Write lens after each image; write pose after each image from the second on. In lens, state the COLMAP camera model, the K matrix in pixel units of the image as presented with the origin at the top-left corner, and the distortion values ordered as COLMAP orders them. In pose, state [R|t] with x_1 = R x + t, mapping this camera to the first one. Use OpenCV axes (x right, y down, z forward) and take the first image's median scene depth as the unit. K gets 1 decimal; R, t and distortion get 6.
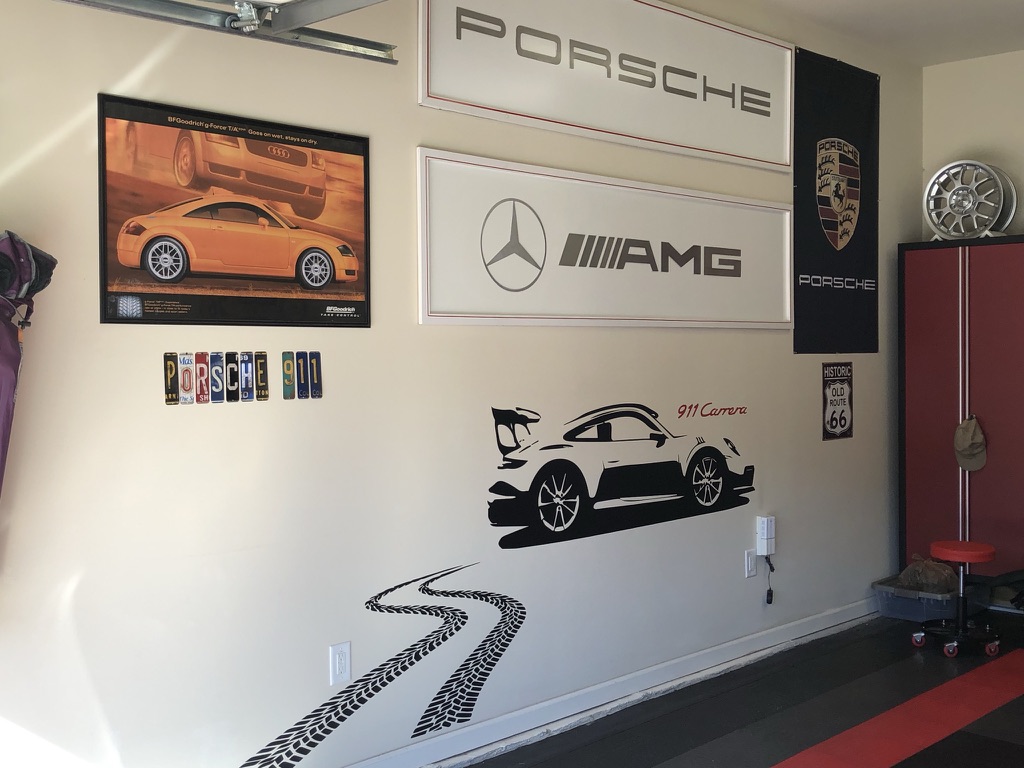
lens RADIAL K [[1135.2, 0, 512.0], [0, 1135.2, 384.0], [0, 0, 1]] dist [0.270157, -1.538835]
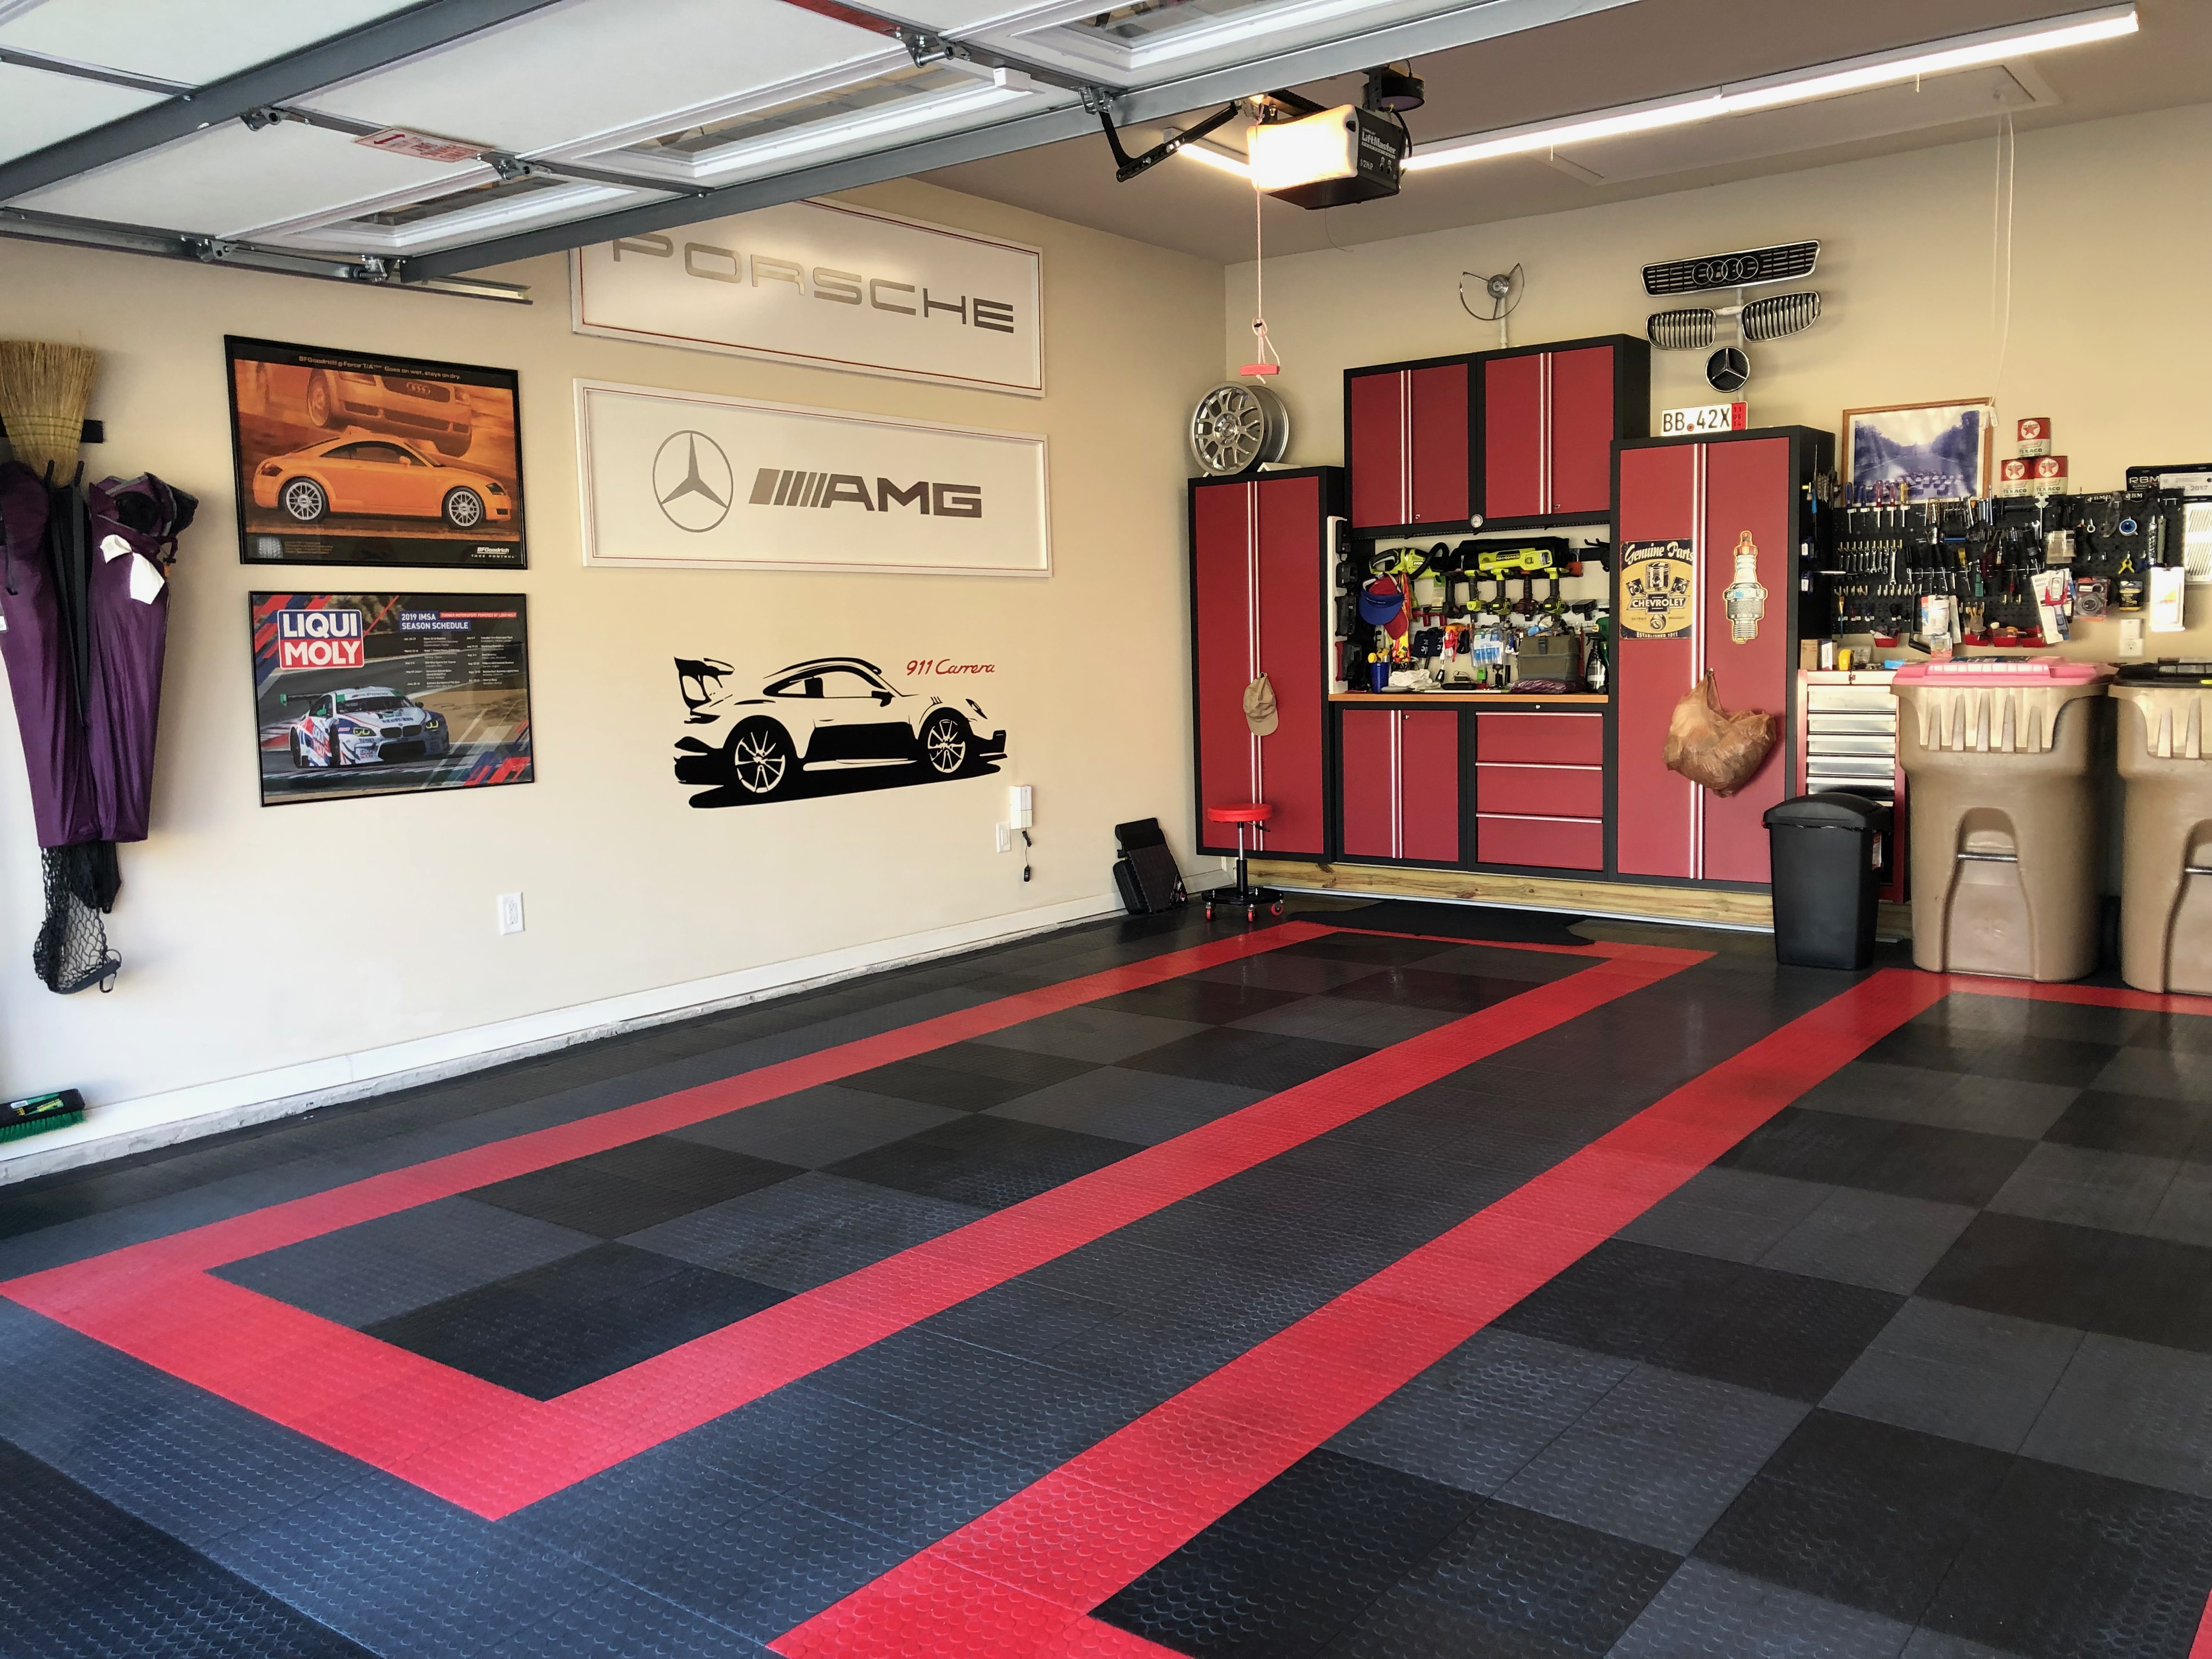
lens RADIAL K [[1800.4, 0, 1155.6], [0, 1800.4, 836.7], [0, 0, 1]] dist [0.088837, -0.262305]
pose [[0.988069, -0.032667, 0.150510, 0.141439], [0.020911, 0.996652, 0.079045, 0.057146], [-0.152588, -0.074954, 0.985443, -0.528667]]
